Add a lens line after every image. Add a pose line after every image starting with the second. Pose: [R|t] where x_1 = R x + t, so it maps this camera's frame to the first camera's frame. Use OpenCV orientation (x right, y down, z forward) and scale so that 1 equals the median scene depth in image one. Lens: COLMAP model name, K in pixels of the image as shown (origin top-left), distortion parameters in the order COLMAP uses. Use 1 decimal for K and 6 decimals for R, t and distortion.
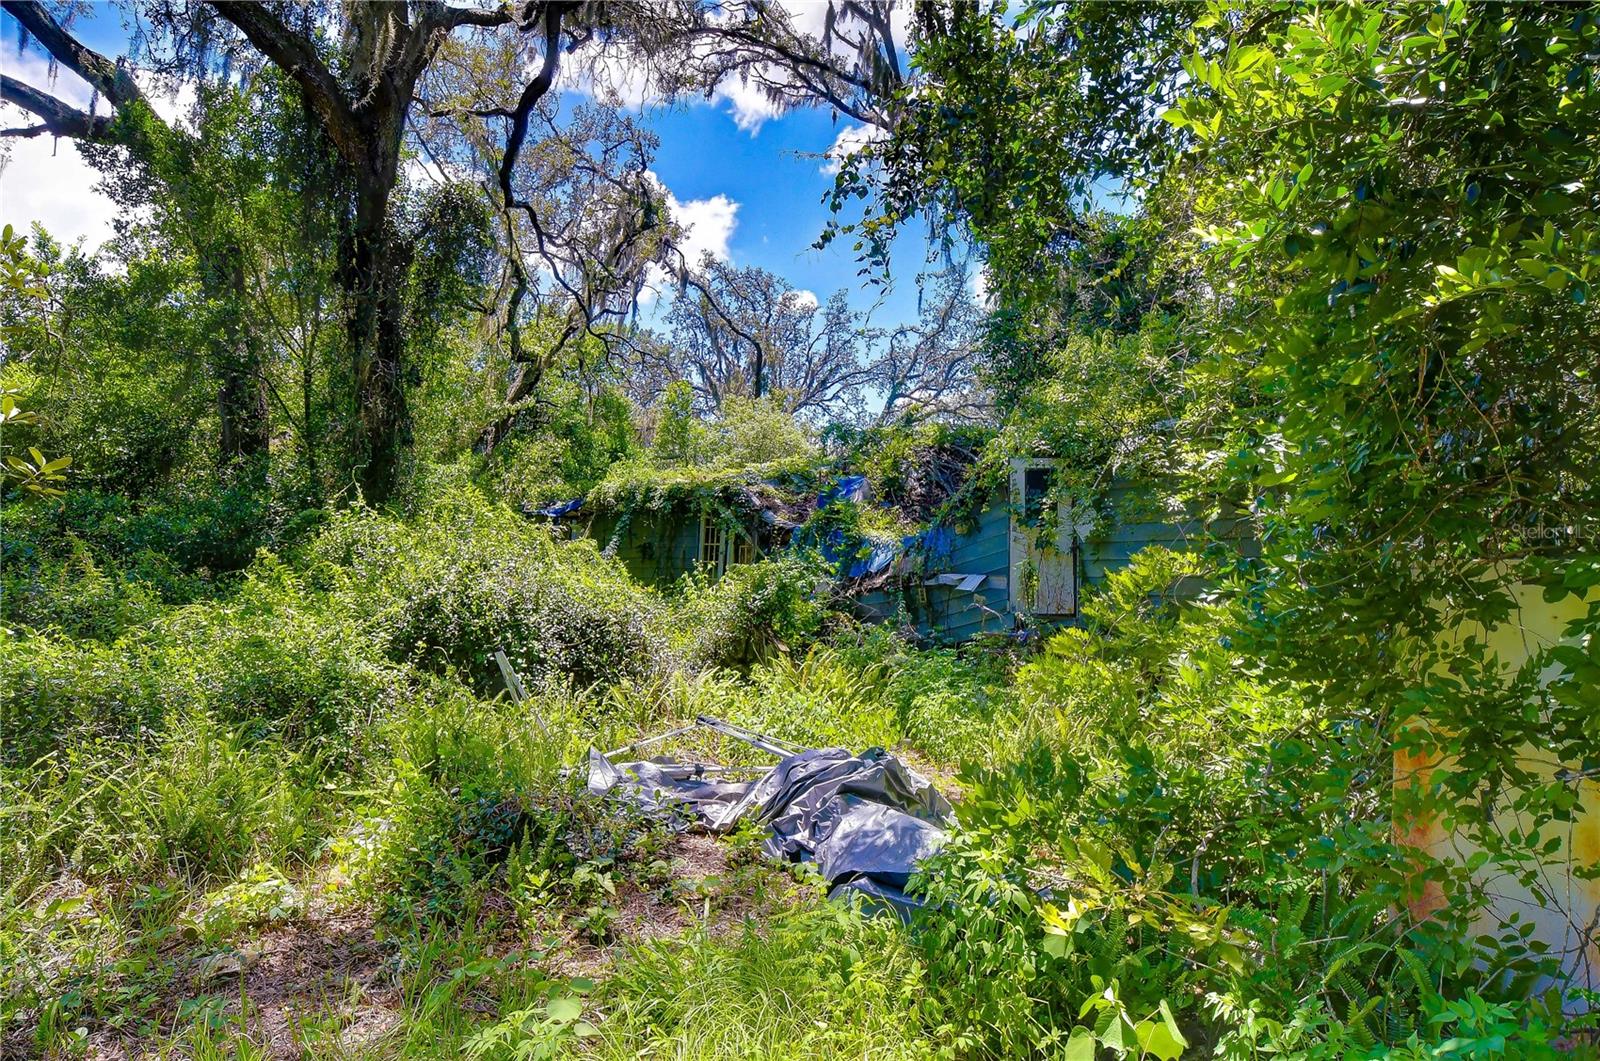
lens RADIAL K [[927.9, 0, 803.6], [0, 927.9, 537.6], [0, 0, 1]] dist [0.017565, -0.020641]
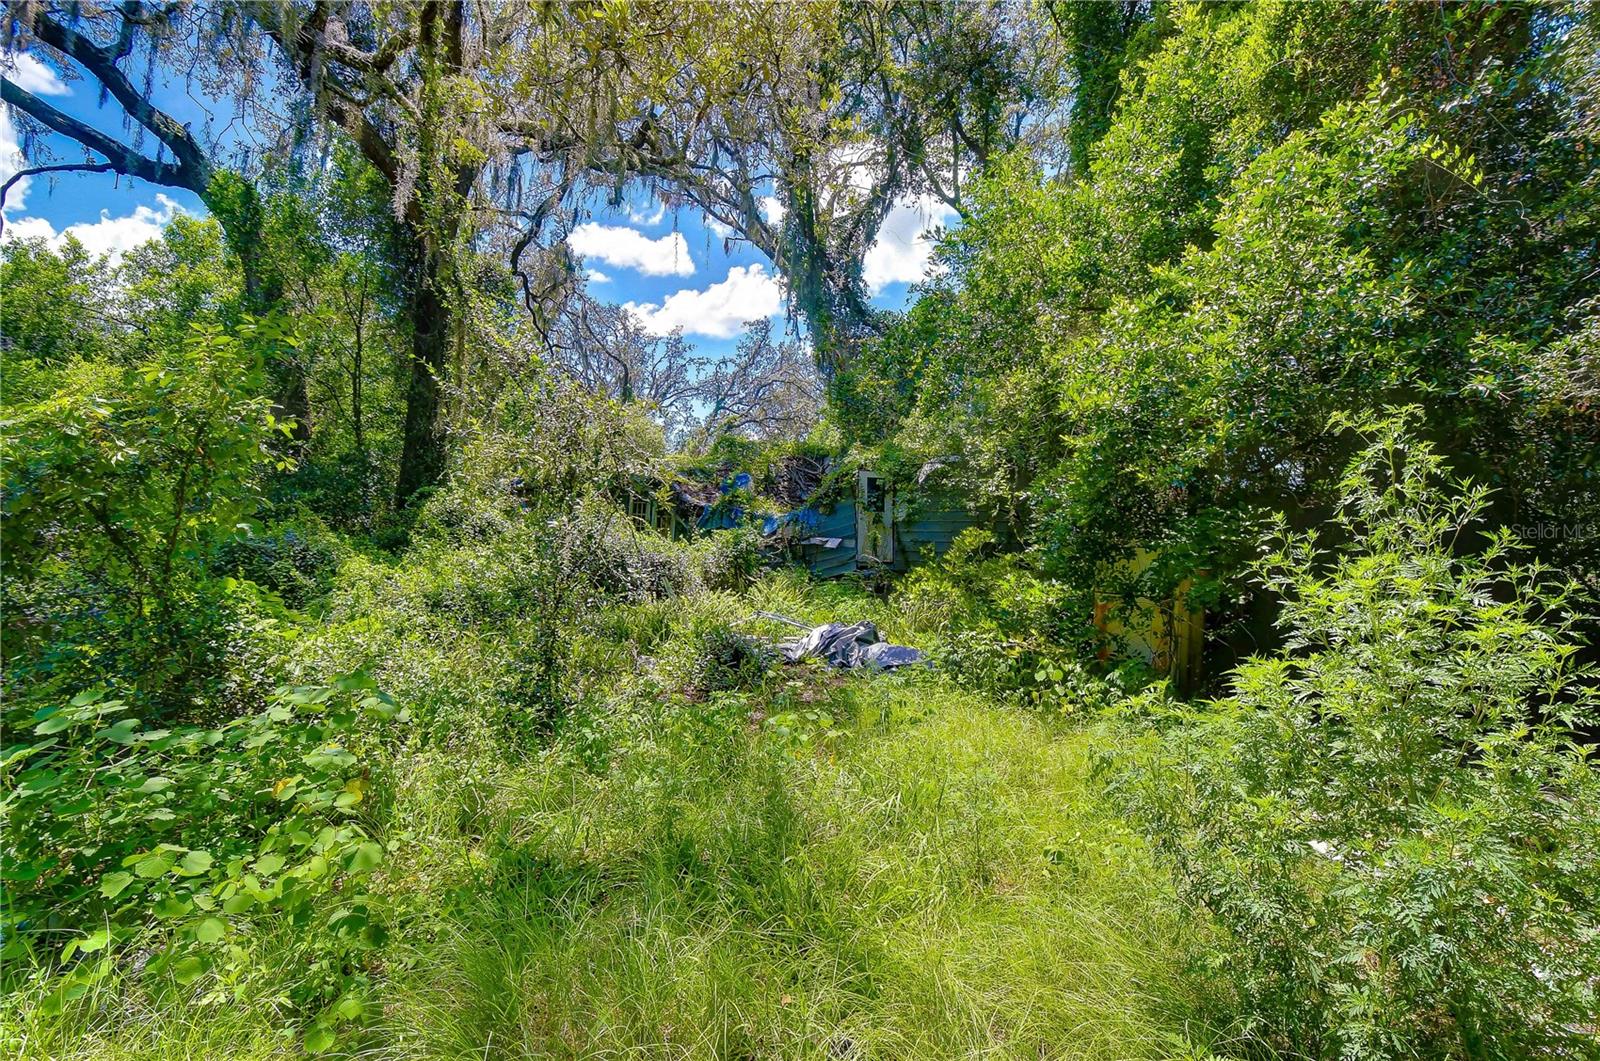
lens RADIAL K [[701.5, 0, 807.0], [0, 701.5, 529.3], [0, 0, 1]] dist [-0.004348, -0.001427]
pose [[0.962320, 0.020767, 0.271126, -0.171425], [-0.029044, 0.999225, 0.026551, -0.007309], [-0.270365, -0.033425, 0.962178, -0.174315]]
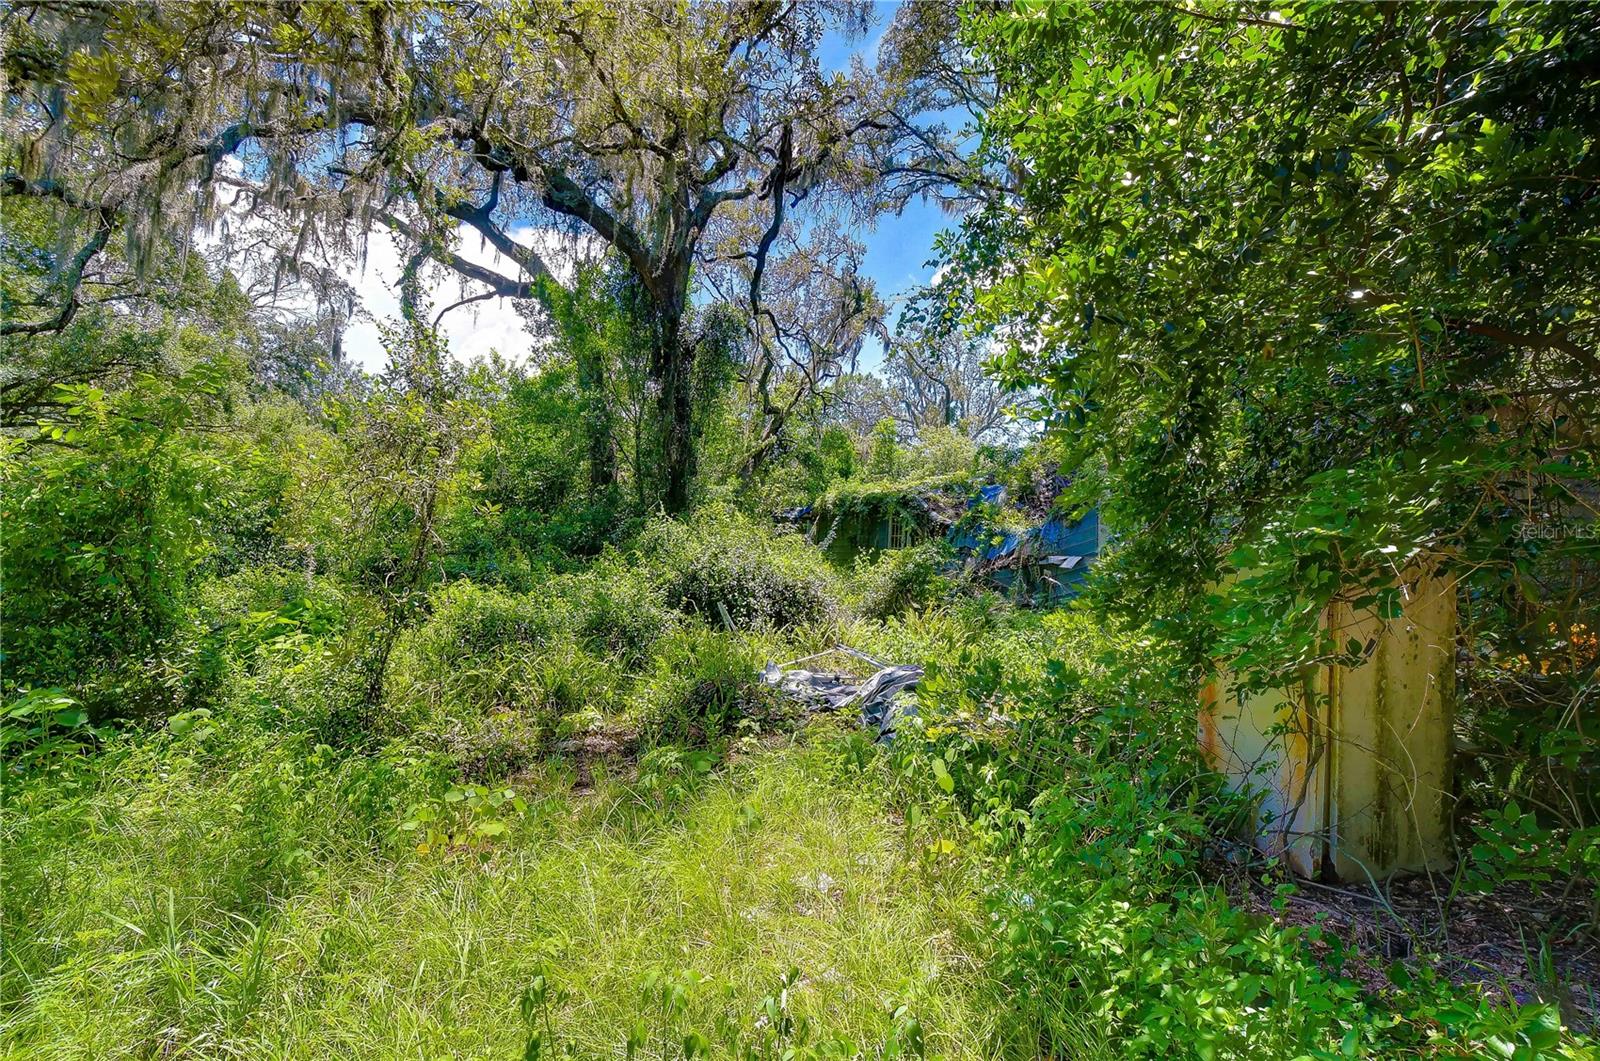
lens RADIAL K [[701.5, 0, 812.4], [0, 701.5, 533.6], [0, 0, 1]] dist [-0.004348, -0.001427]
pose [[0.963772, -0.011526, -0.266477, 0.073199], [0.013241, 0.999902, 0.004637, -0.002990], [0.266397, -0.007998, 0.963830, -0.079462]]
